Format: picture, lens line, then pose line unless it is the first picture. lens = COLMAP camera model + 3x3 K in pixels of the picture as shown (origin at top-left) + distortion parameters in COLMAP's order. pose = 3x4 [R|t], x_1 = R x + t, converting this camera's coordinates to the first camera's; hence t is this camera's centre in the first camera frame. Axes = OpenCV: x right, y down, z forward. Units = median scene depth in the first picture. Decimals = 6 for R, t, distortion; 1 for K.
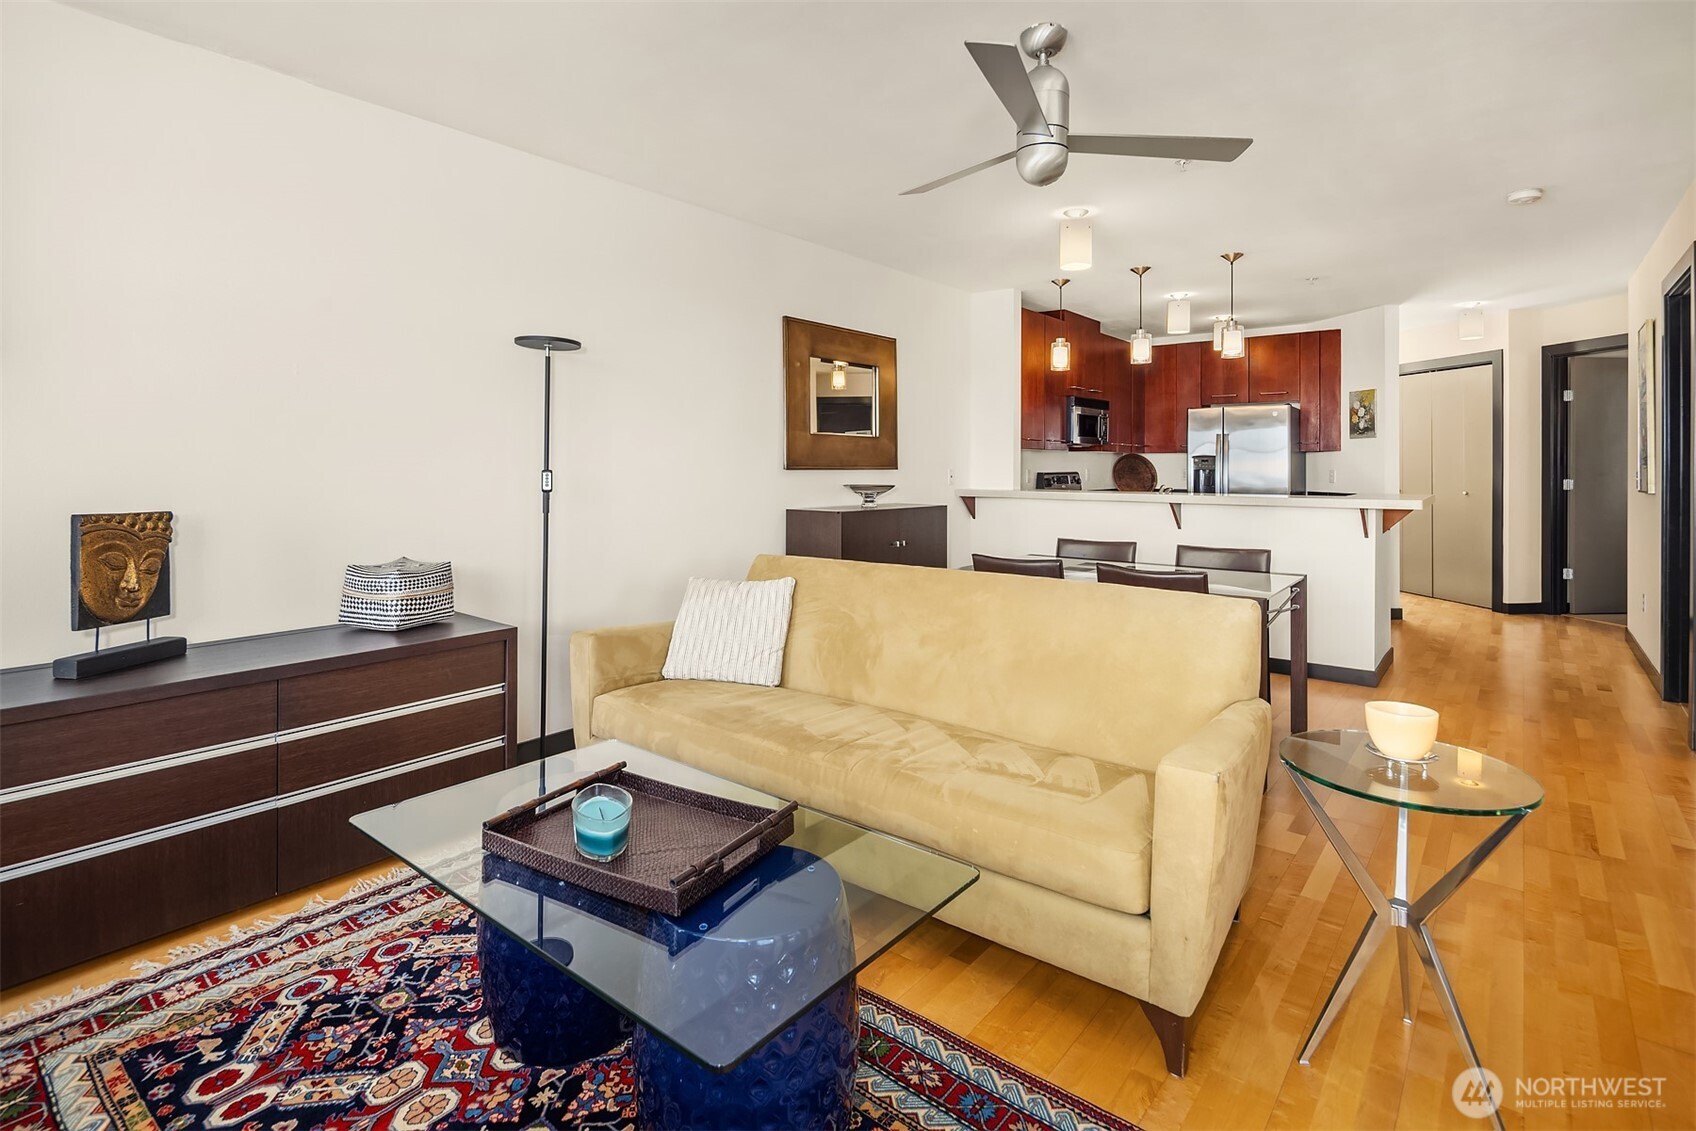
lens RADIAL K [[830.1, 0, 847.0], [0, 830.1, 478.9], [0, 0, 1]] dist [0.011454, -0.007548]
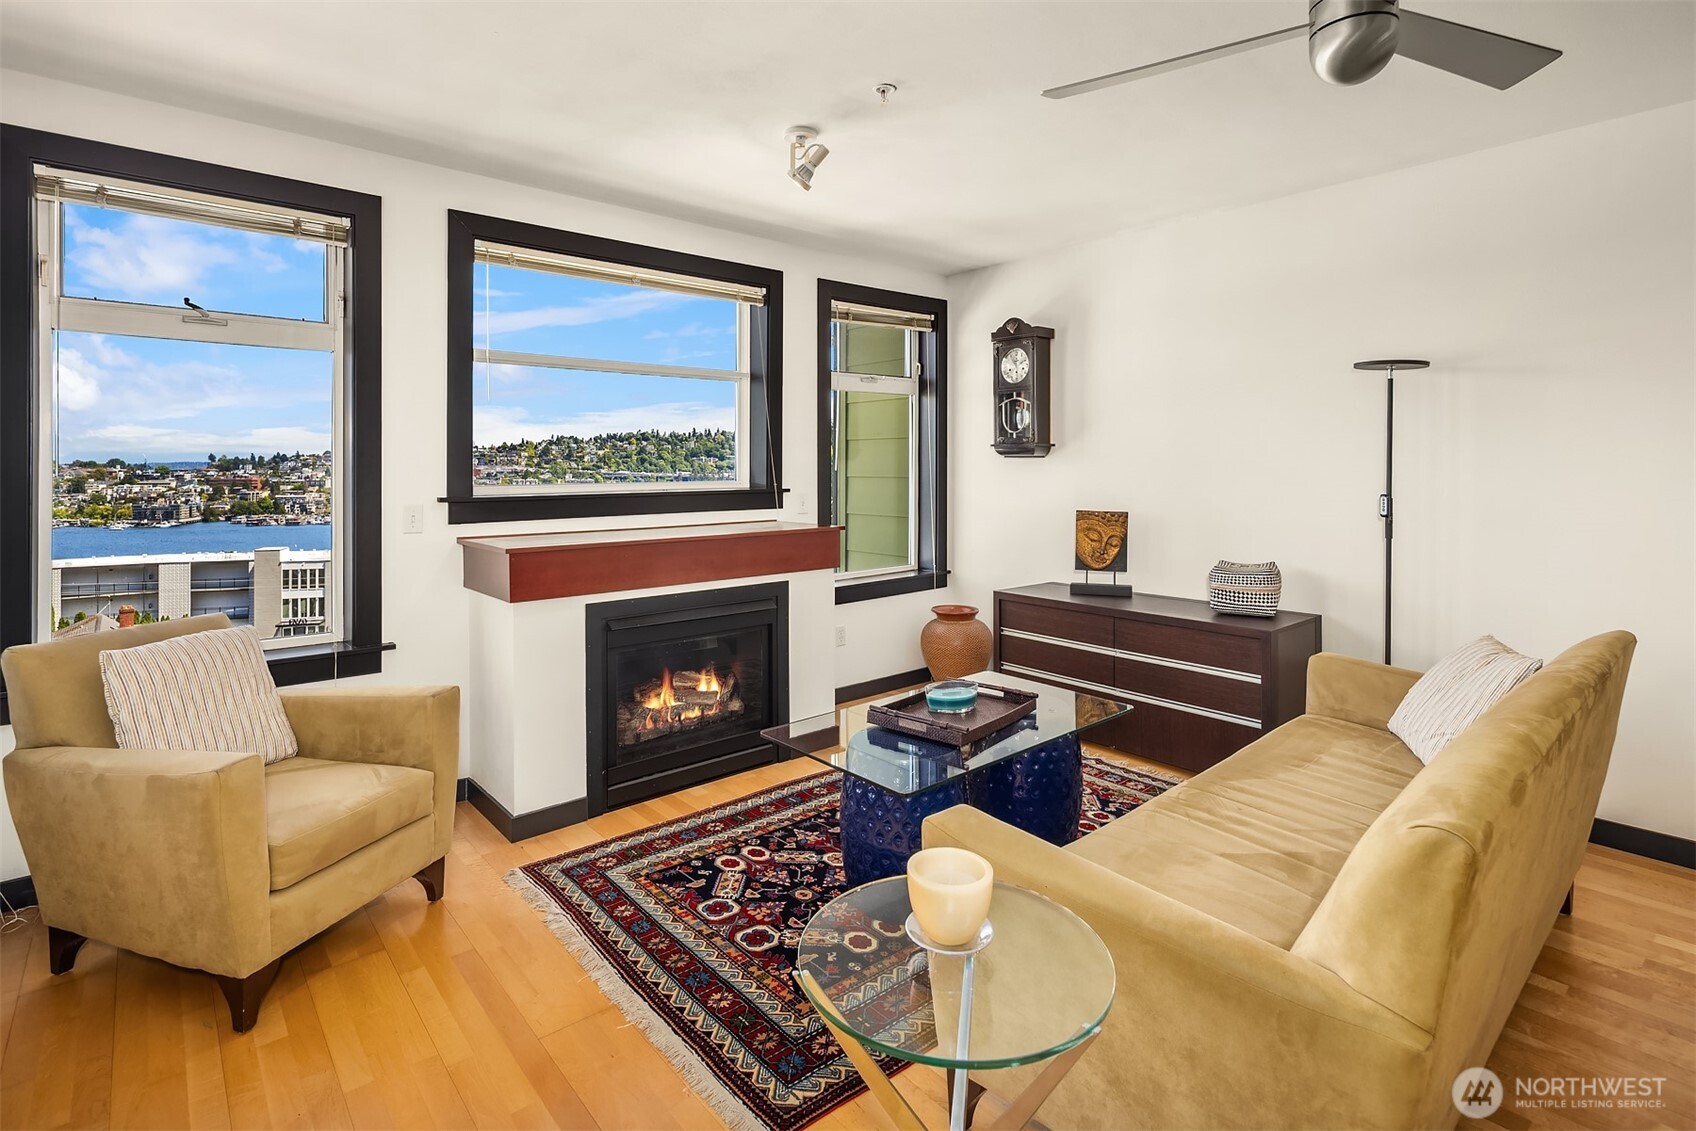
lens RADIAL K [[830.1, 0, 855.7], [0, 830.1, 472.6], [0, 0, 1]] dist [0.011454, -0.007548]
pose [[-0.177199, 0.007463, -0.984147, 0.515347], [-0.012553, 0.999873, 0.009842, -0.027805], [0.984095, 0.014098, -0.177083, 0.396339]]
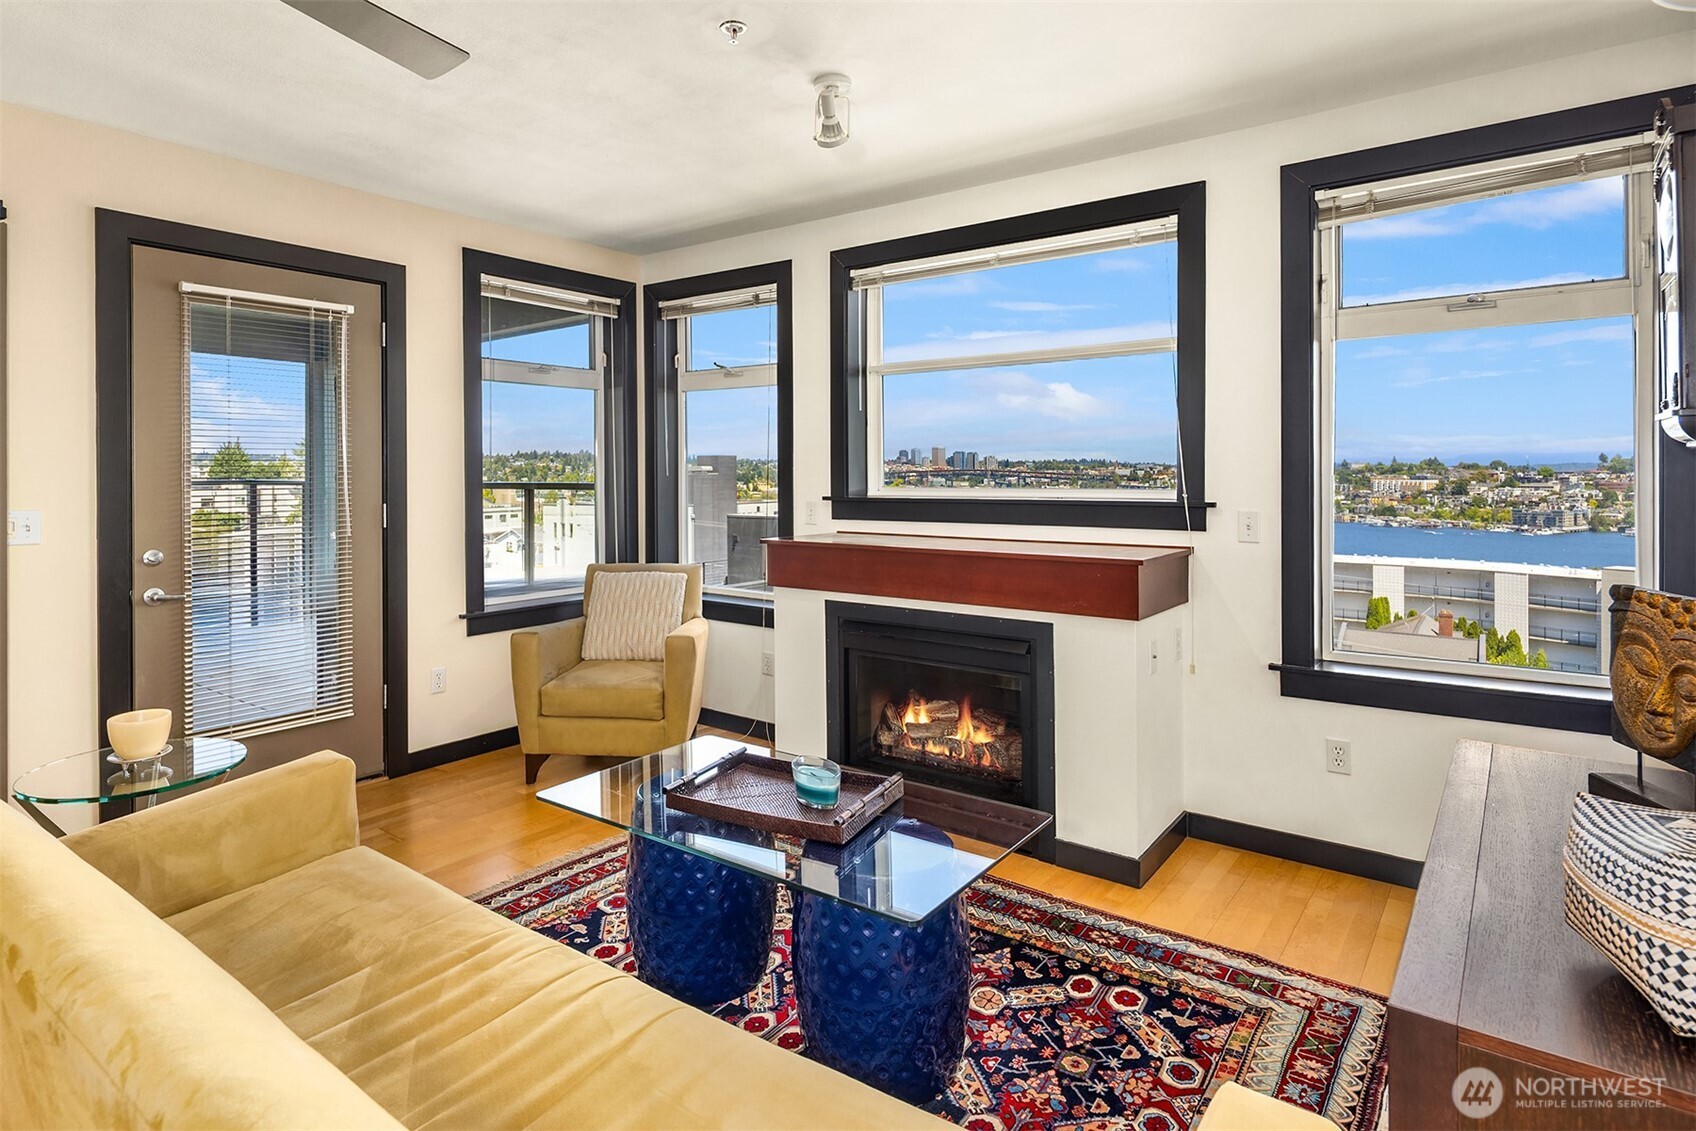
lens RADIAL K [[914.6, 0, 794.7], [0, 914.6, 474.4], [0, 0, 1]] dist [0.003417, -0.002394]
pose [[-0.999955, 0.002433, -0.009137, -0.087534], [0.002271, 0.999840, 0.017755, -0.033732], [0.009179, 0.017734, -0.999801, 0.857240]]
